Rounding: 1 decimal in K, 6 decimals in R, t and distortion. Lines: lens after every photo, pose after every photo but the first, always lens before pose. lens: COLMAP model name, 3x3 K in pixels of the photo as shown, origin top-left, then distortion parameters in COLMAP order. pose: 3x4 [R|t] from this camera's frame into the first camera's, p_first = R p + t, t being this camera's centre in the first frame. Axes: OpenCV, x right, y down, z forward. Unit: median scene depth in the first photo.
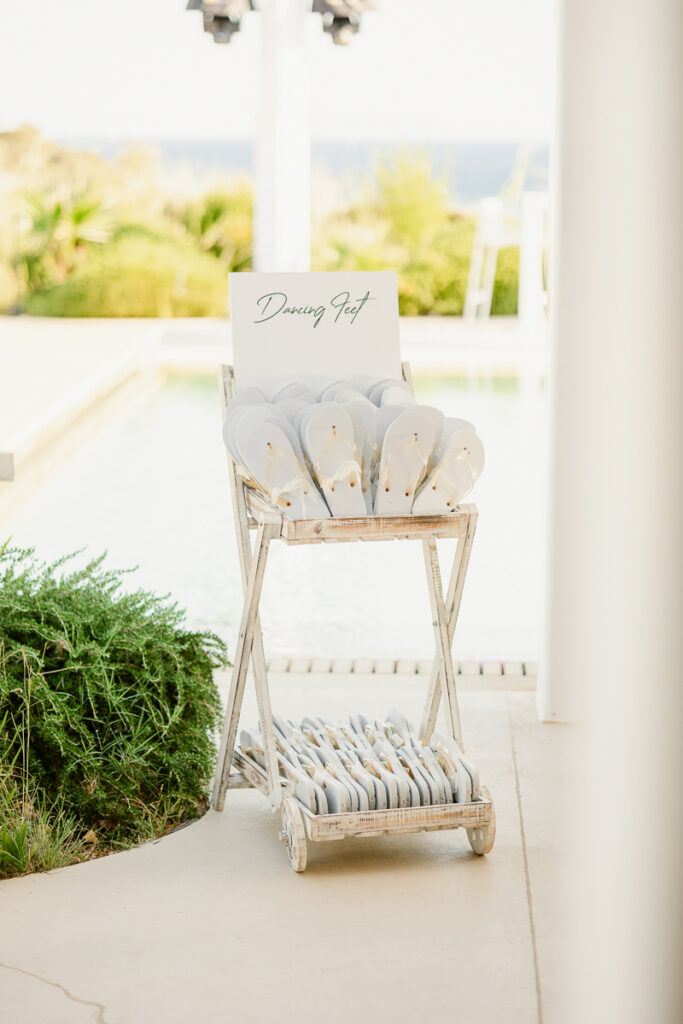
lens RADIAL K [[2687.2, 0, 341.5], [0, 2687.2, 512.0], [0, 0, 1]] dist [0.368765, -6.595130]
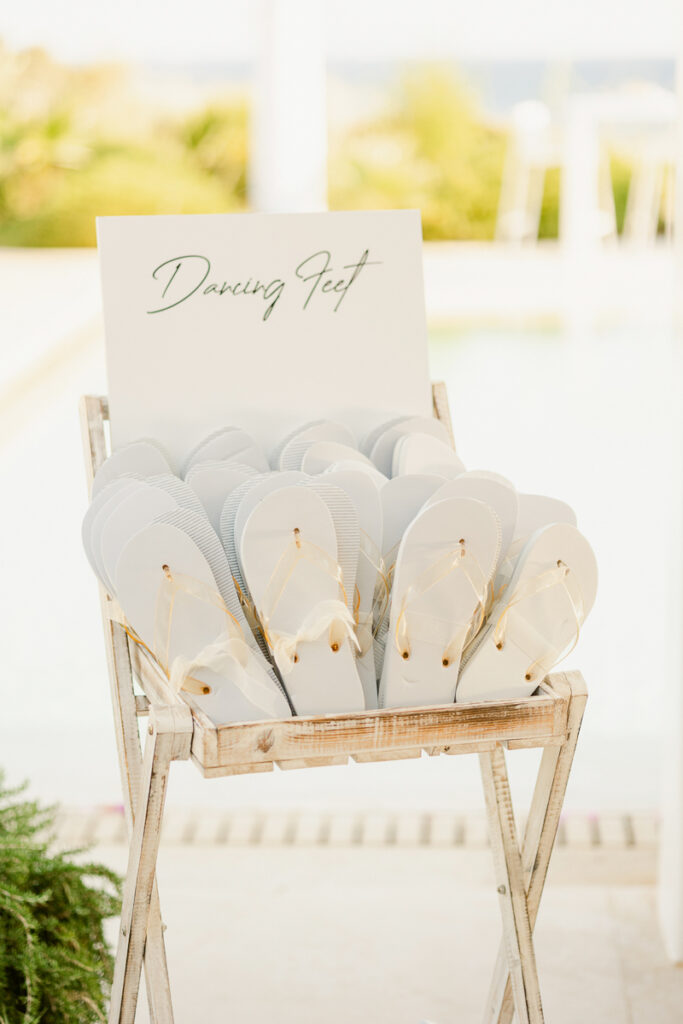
lens RADIAL K [[2687.2, 0, 341.5], [0, 2687.2, 512.0], [0, 0, 1]] dist [0.368765, -6.595130]
pose [[0.999873, -0.012016, -0.010444, 0.010327], [0.012319, 0.999491, 0.029444, -0.047975], [0.010085, -0.029569, 0.999512, 0.489620]]
